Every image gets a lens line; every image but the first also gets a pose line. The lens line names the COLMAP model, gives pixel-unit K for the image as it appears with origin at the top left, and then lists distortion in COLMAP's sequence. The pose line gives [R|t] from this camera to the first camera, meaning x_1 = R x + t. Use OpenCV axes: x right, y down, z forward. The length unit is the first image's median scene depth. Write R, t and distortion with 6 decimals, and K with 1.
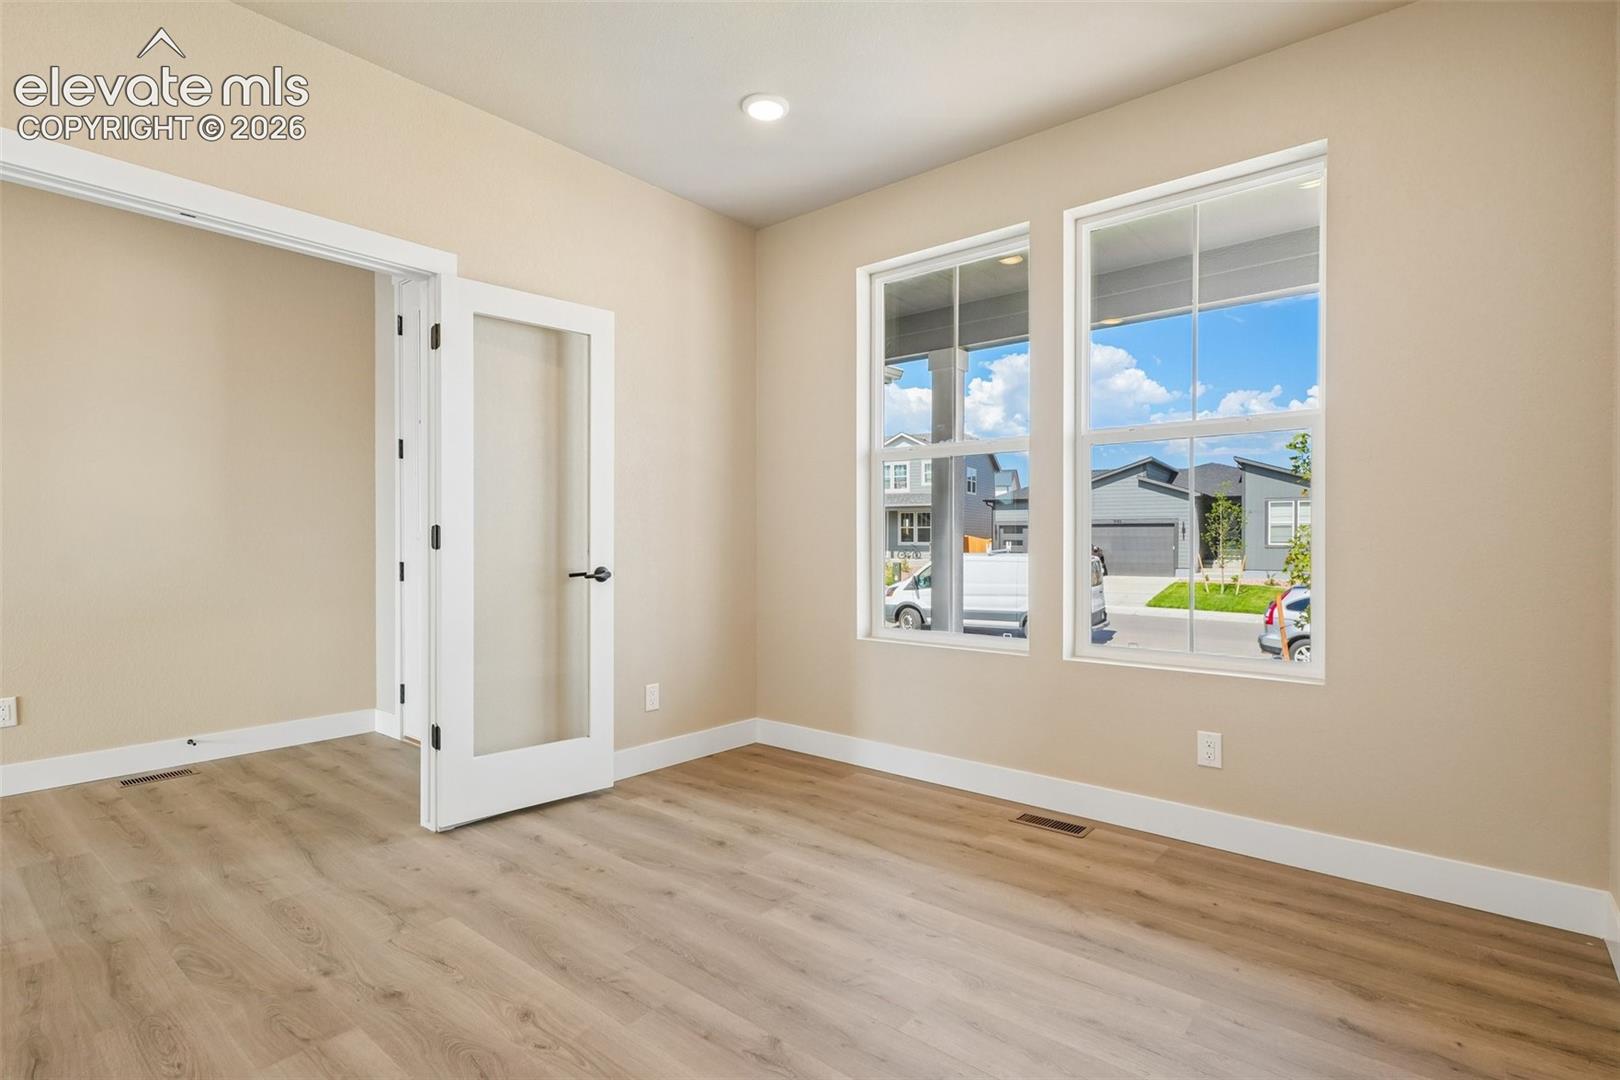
lens RADIAL K [[795.7, 0, 801.3], [0, 795.7, 540.9], [0, 0, 1]] dist [0.008028, -0.004082]
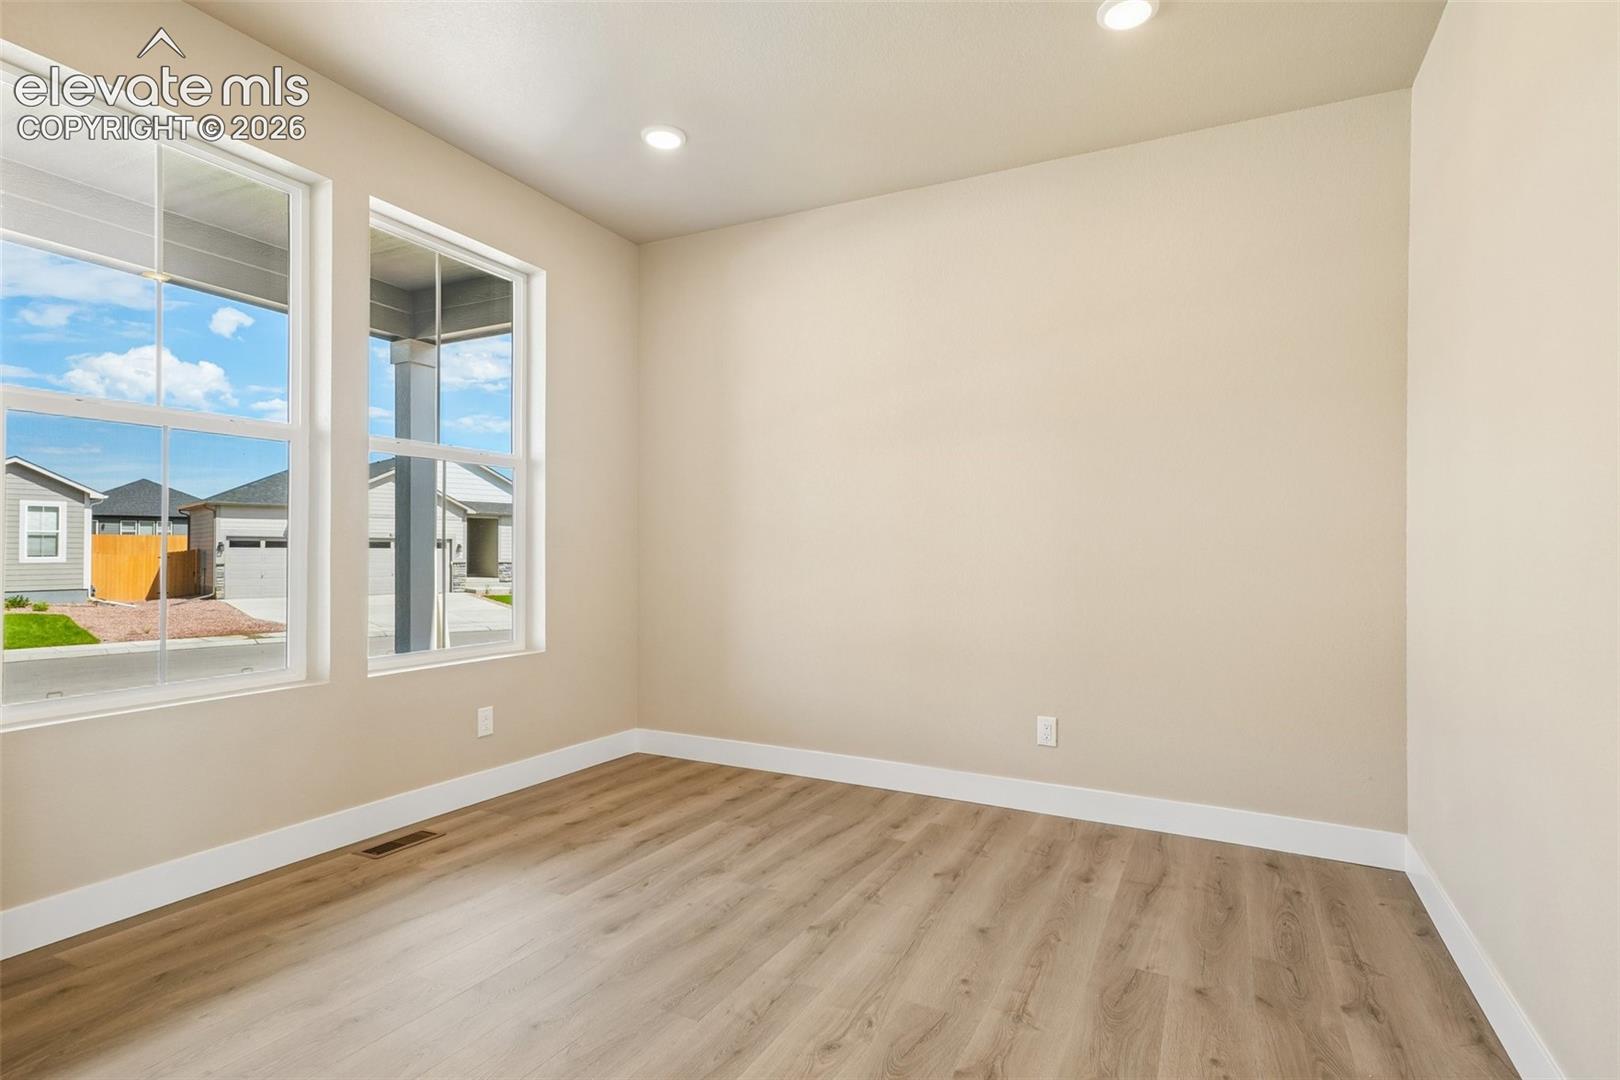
lens RADIAL K [[795.7, 0, 802.4], [0, 795.7, 545.2], [0, 0, 1]] dist [0.008028, -0.004082]
pose [[-0.191068, 0.006443, 0.981556, -0.892192], [0.000512, 0.999979, -0.006465, -0.005305], [-0.981577, -0.000732, -0.191067, 0.841700]]
